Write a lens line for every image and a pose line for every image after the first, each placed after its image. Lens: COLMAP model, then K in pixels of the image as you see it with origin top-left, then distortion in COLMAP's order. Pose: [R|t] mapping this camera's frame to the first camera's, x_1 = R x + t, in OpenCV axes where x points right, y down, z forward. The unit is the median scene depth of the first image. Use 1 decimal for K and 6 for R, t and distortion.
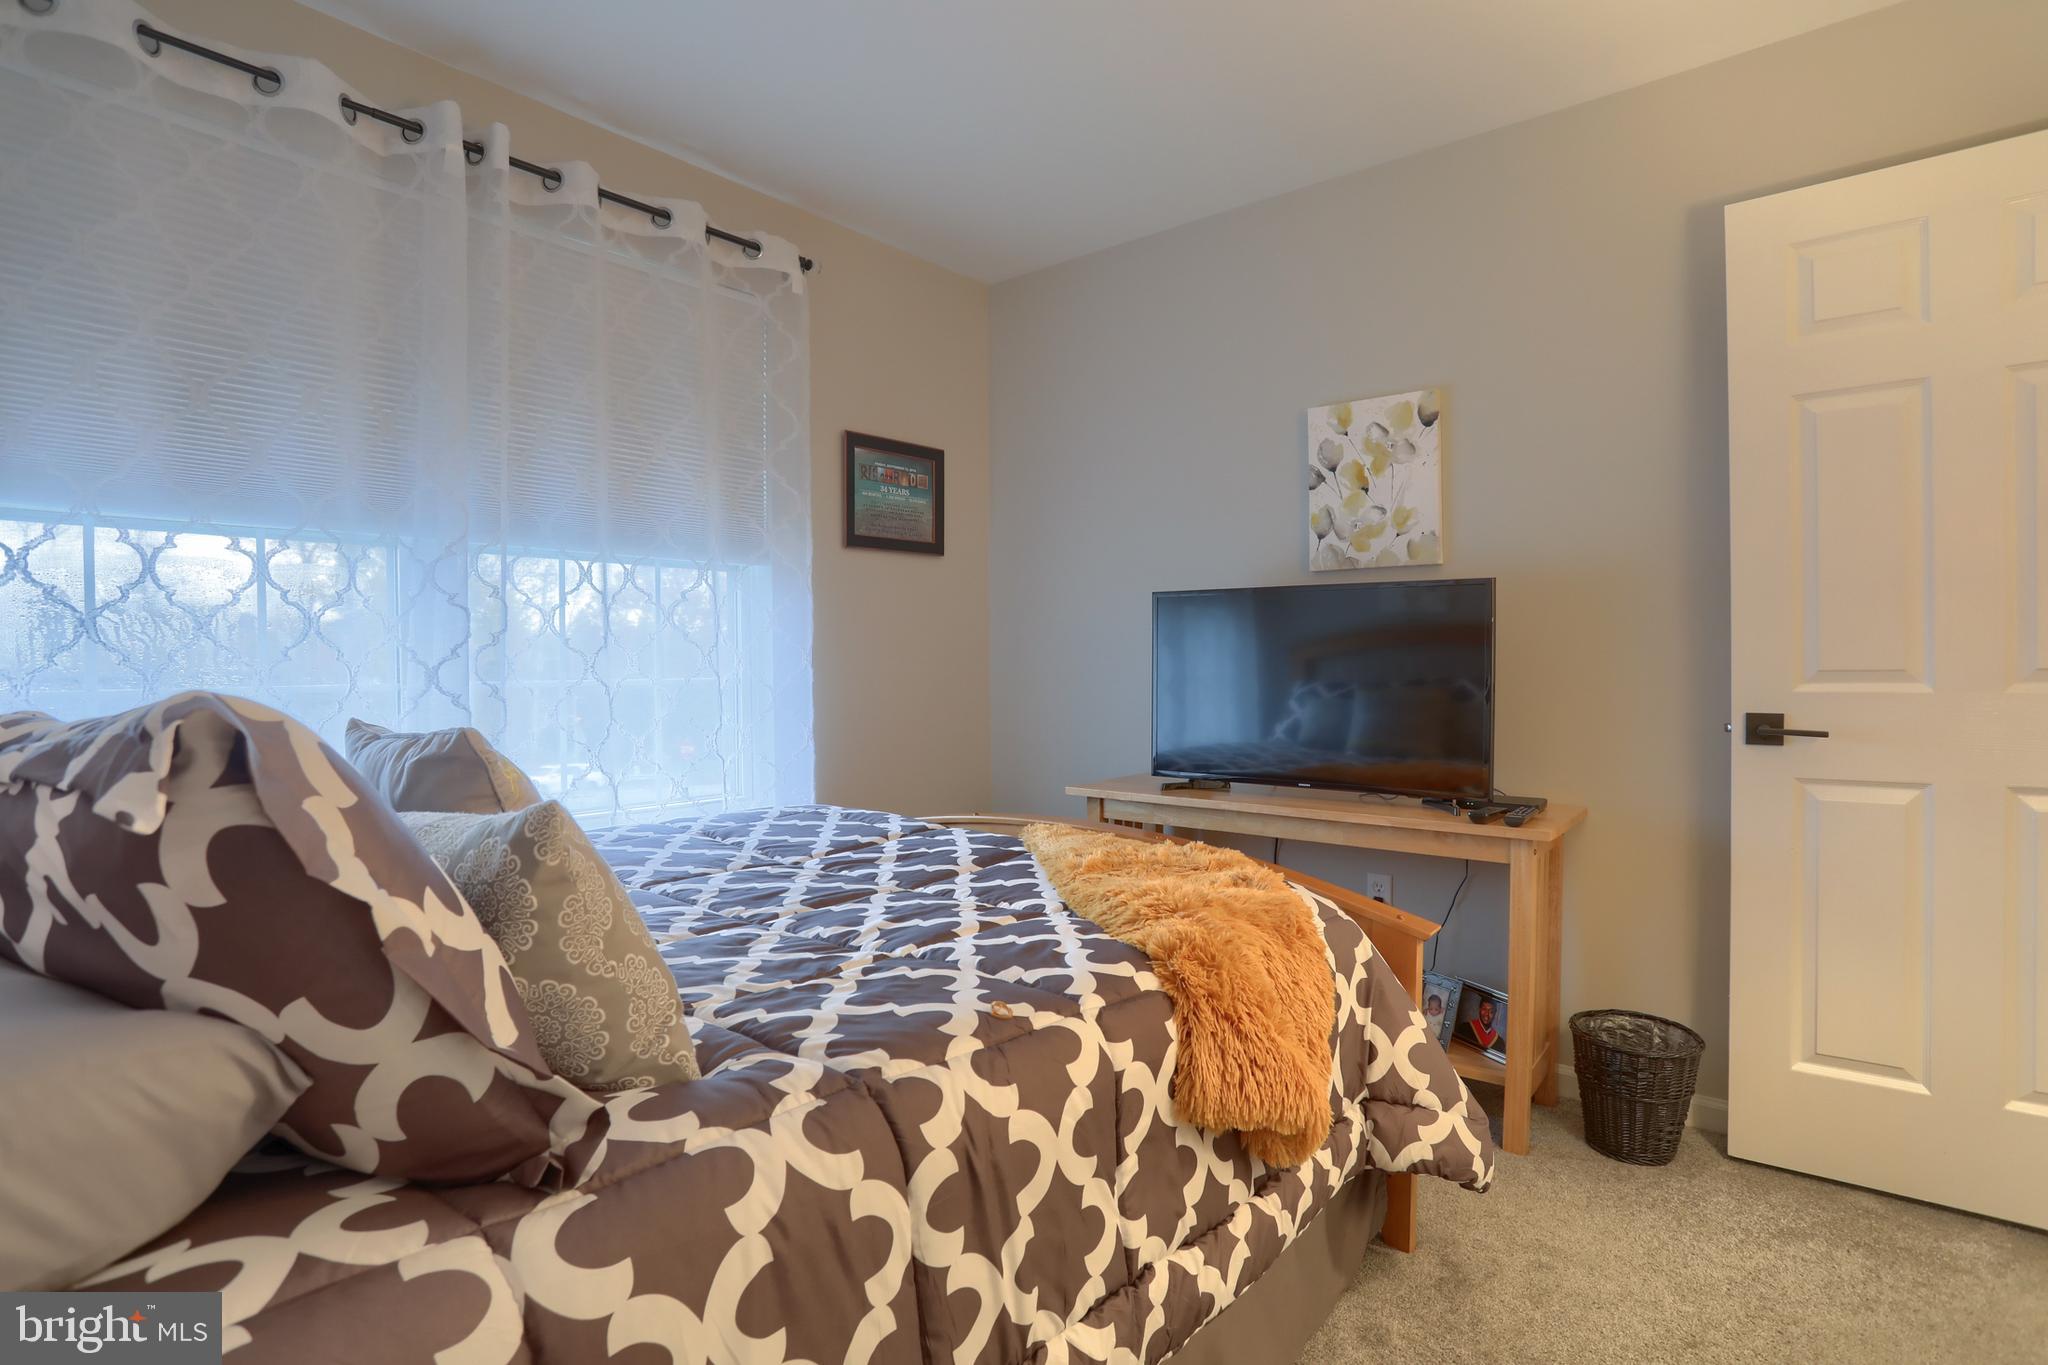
lens RADIAL K [[1032.4, 0, 1031.4], [0, 1032.4, 681.8], [0, 0, 1]] dist [-0.048090, 0.023915]
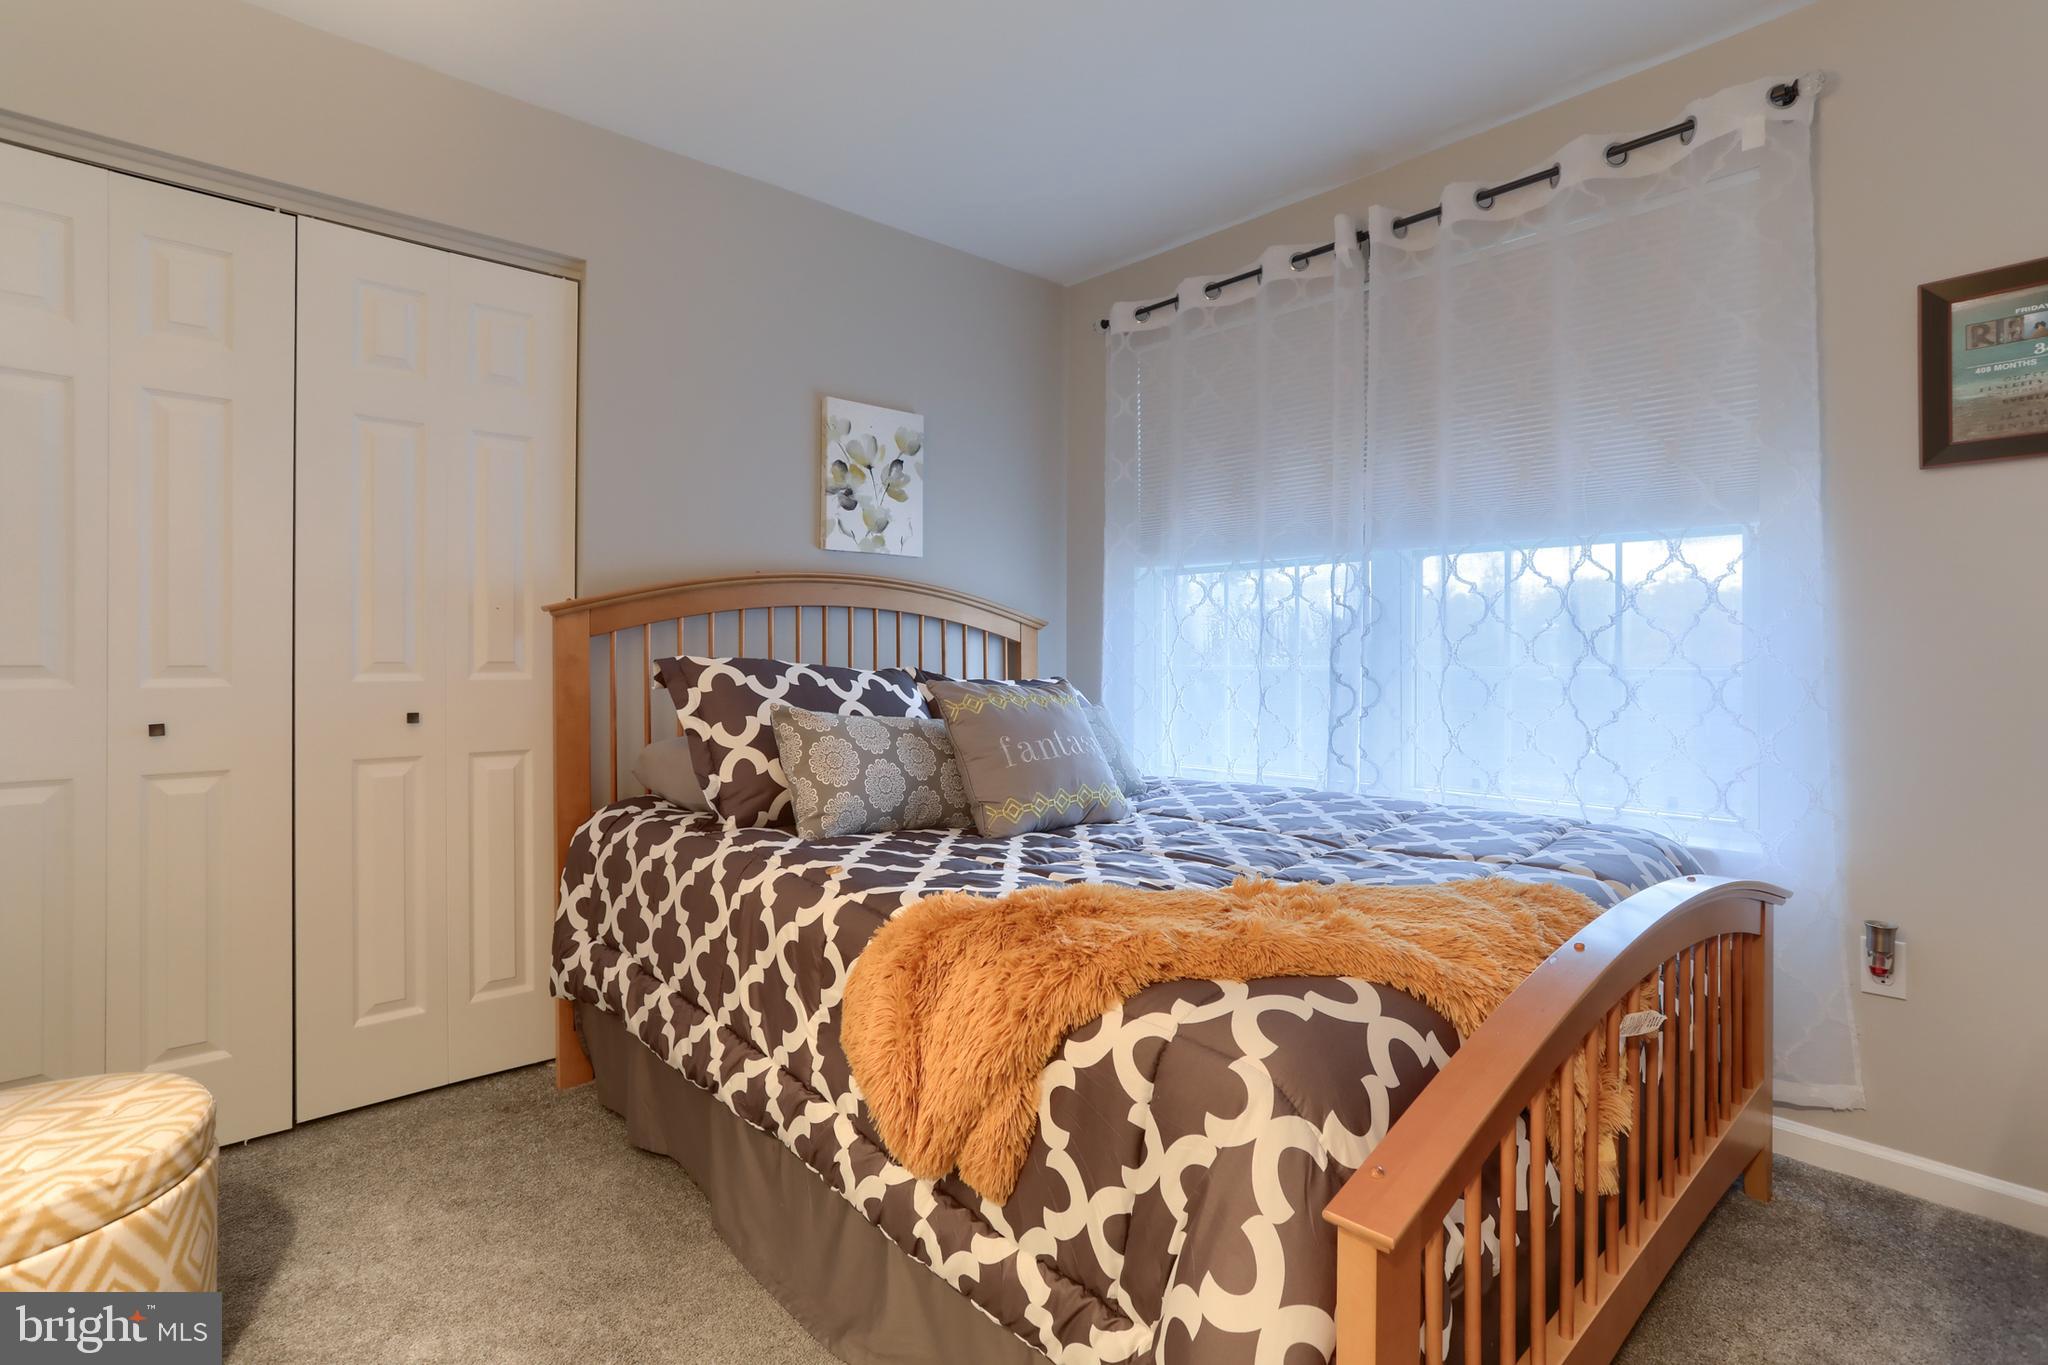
lens RADIAL K [[1032.4, 0, 1031.9], [0, 1032.4, 669.6], [0, 0, 1]] dist [-0.048090, 0.023915]
pose [[-0.136340, 0.006529, -0.990641, 0.542455], [-0.028845, 0.999528, 0.010557, 0.003709], [0.990242, 0.030015, -0.136088, 0.566853]]
